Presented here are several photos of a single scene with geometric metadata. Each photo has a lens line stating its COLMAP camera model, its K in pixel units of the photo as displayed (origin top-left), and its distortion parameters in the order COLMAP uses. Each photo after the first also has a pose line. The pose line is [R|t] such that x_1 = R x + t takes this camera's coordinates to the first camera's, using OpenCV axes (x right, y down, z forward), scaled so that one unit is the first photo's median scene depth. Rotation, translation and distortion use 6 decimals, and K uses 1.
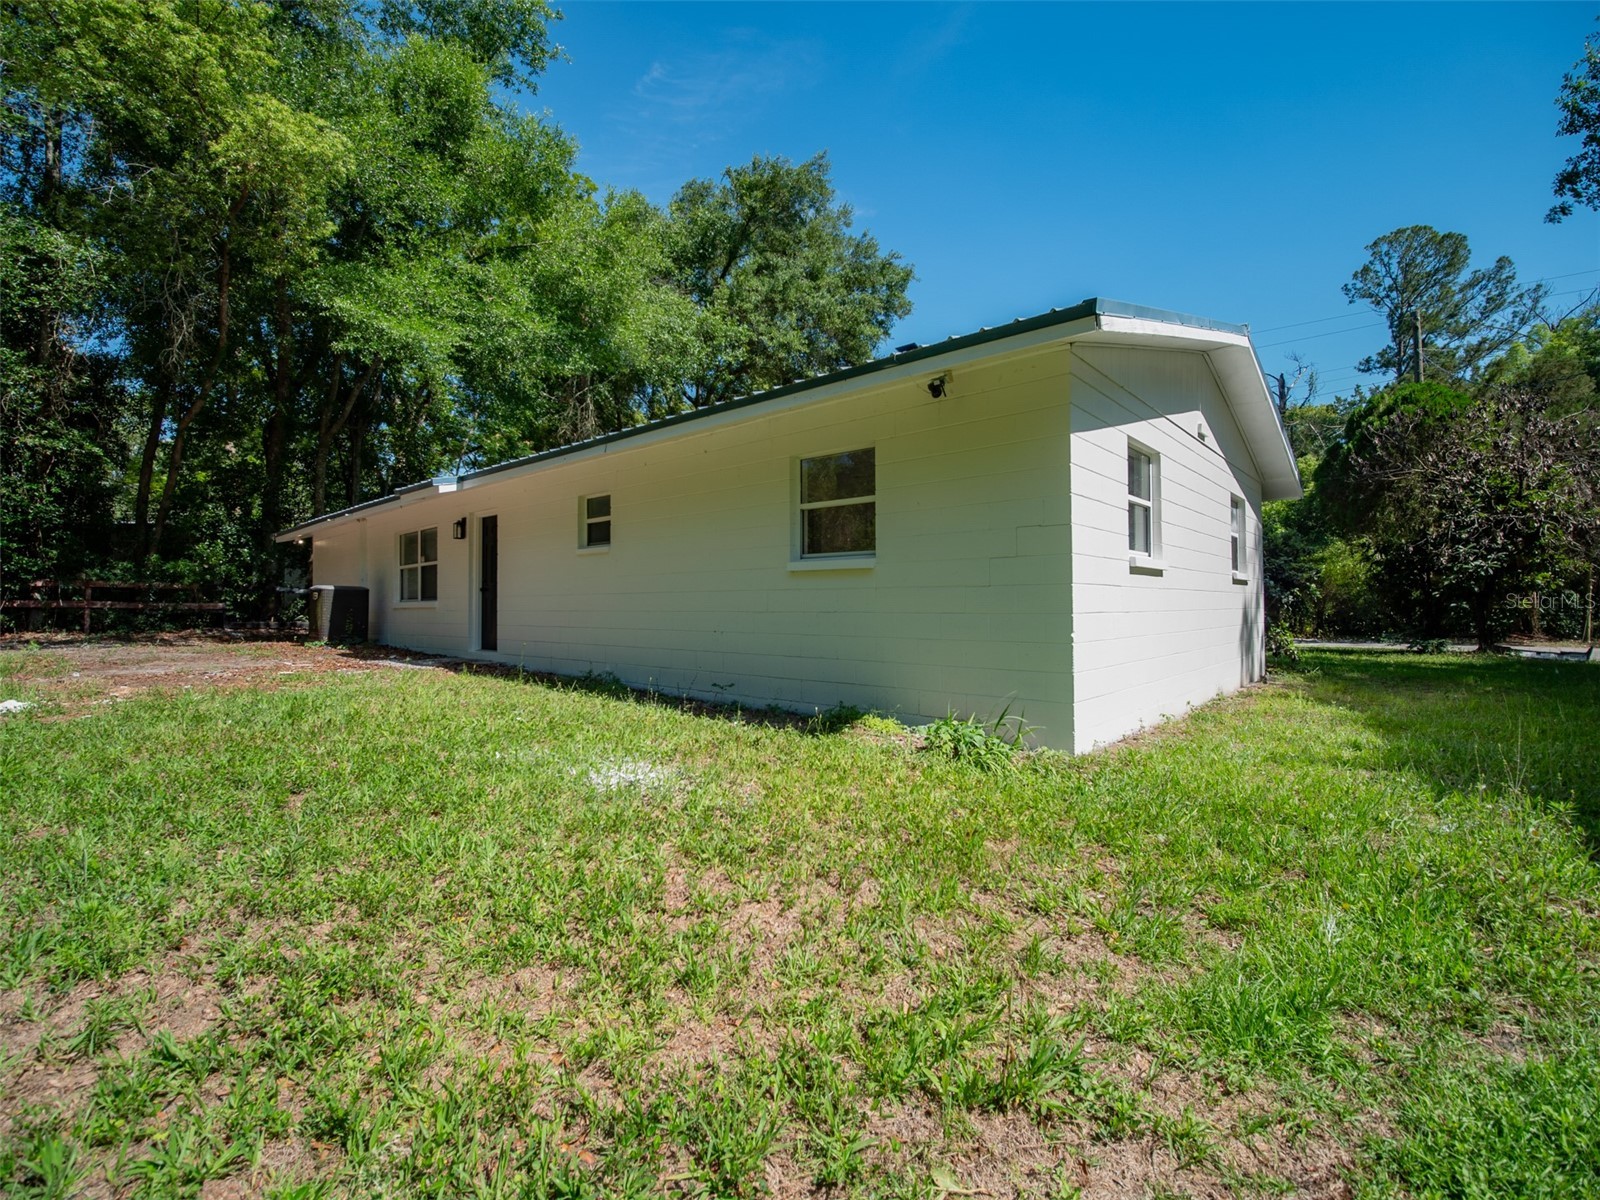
lens RADIAL K [[730.0, 0, 797.9], [0, 730.0, 603.2], [0, 0, 1]] dist [-0.018025, 0.000247]
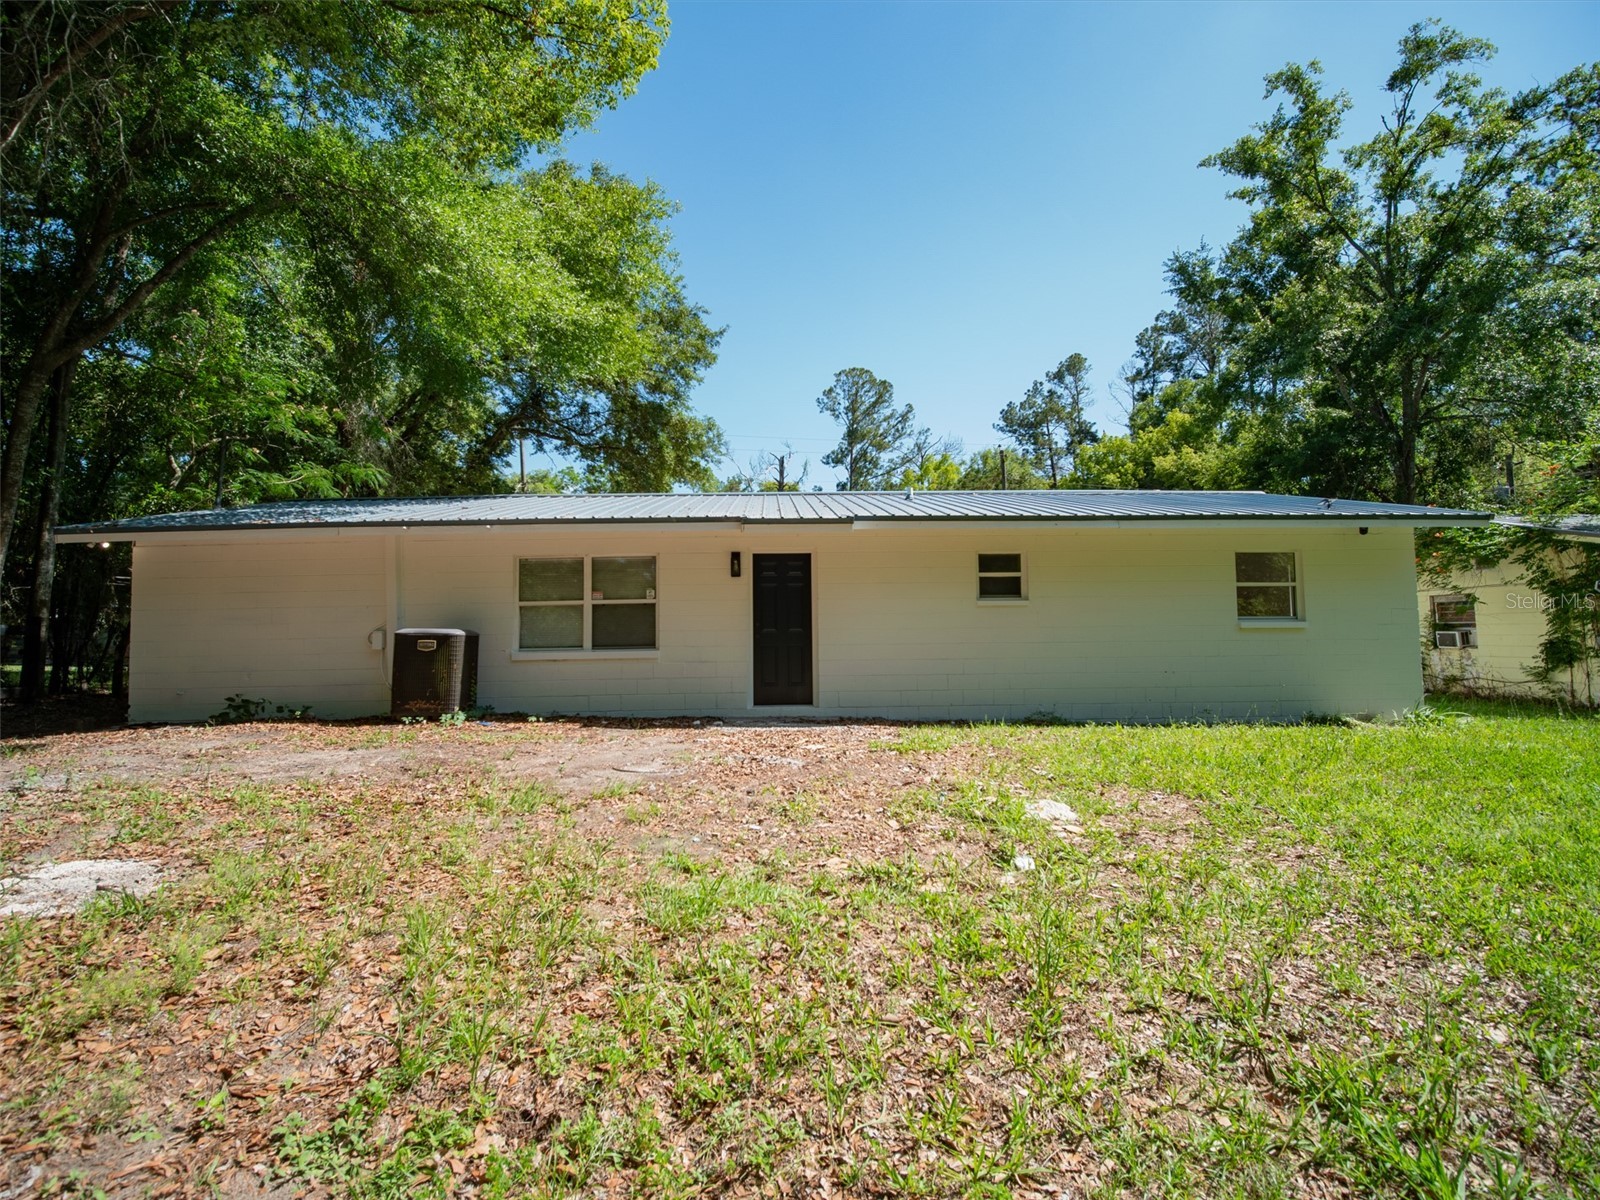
lens RADIAL K [[730.0, 0, 797.8], [0, 730.0, 598.4], [0, 0, 1]] dist [-0.018025, 0.000247]
pose [[0.720418, 0.030700, 0.692860, -0.896230], [0.003619, 0.998840, -0.048020, -0.019328], [-0.693530, 0.037102, 0.719471, 0.300377]]
